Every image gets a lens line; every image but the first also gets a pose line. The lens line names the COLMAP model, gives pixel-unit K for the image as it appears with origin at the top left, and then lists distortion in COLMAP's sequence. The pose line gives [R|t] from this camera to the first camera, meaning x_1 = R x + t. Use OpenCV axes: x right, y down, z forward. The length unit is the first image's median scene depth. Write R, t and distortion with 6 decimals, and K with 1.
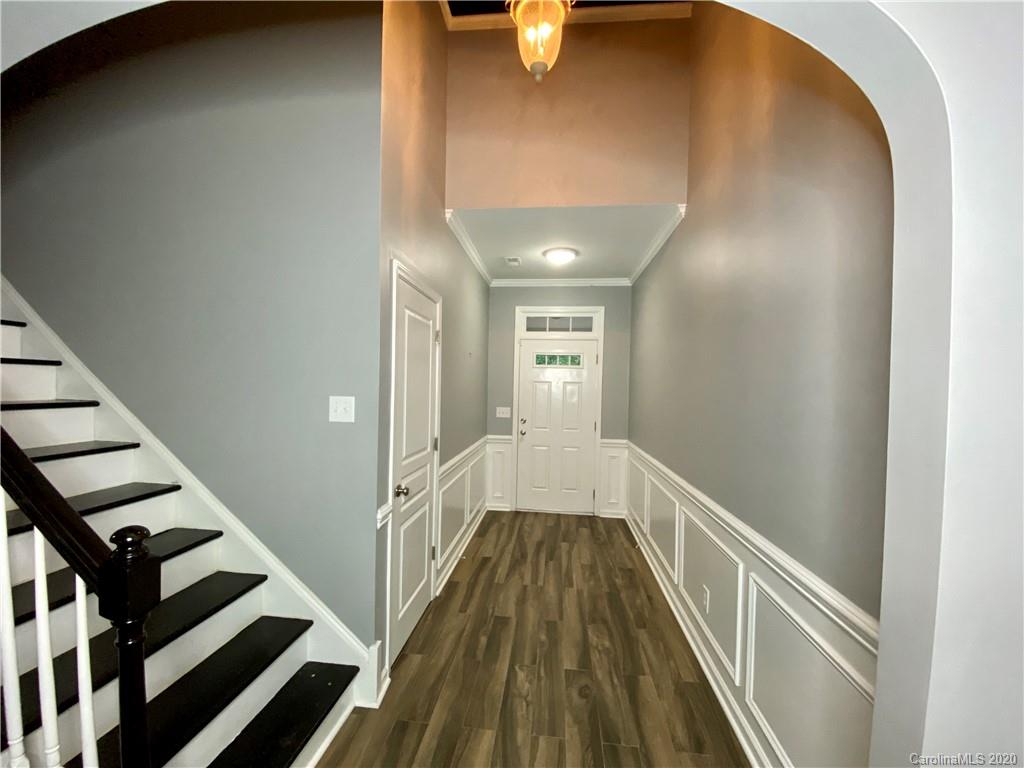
lens RADIAL K [[419.9, 0, 513.4], [0, 419.9, 391.7], [0, 0, 1]] dist [0.040209, -0.030587]
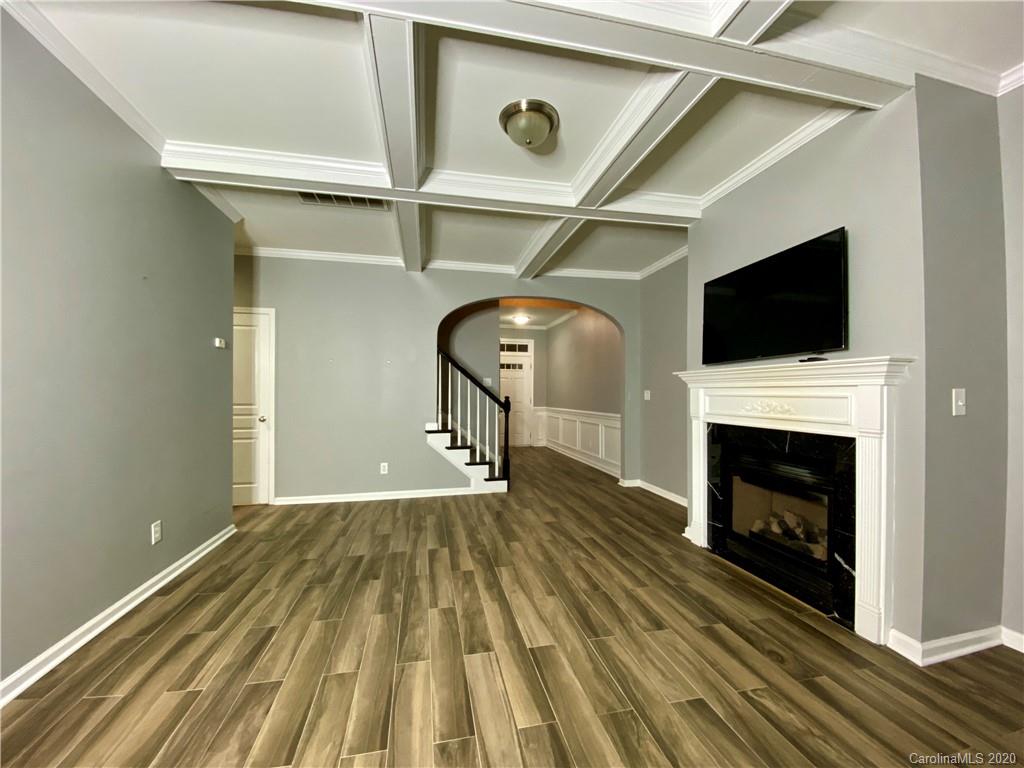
lens RADIAL K [[419.9, 0, 513.4], [0, 419.9, 391.7], [0, 0, 1]] dist [0.040209, -0.030587]
pose [[0.946902, -0.014351, 0.321202, -0.684580], [0.017794, 0.999811, -0.007787, 0.074678], [-0.321030, 0.013089, 0.946979, -1.115548]]
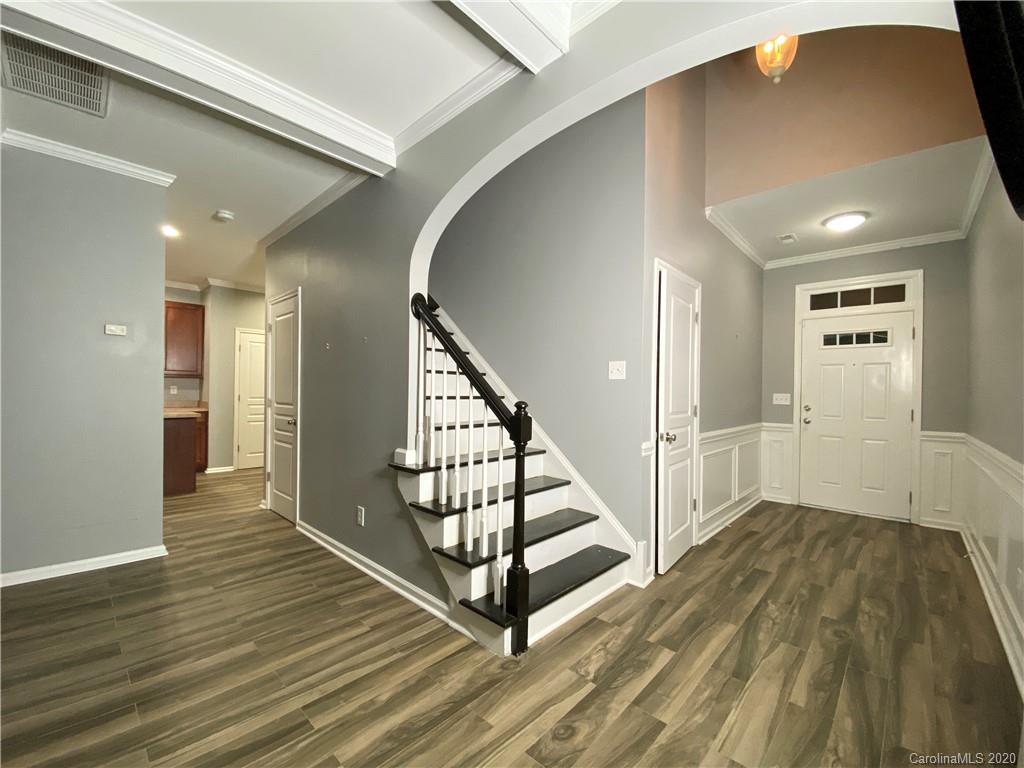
lens RADIAL K [[419.9, 0, 513.4], [0, 419.9, 391.7], [0, 0, 1]] dist [0.040209, -0.030587]
pose [[0.803646, -0.007996, -0.595053, 0.083968], [-0.005666, 0.999762, -0.021086, 0.079122], [0.595080, 0.020317, 0.803410, -0.185859]]
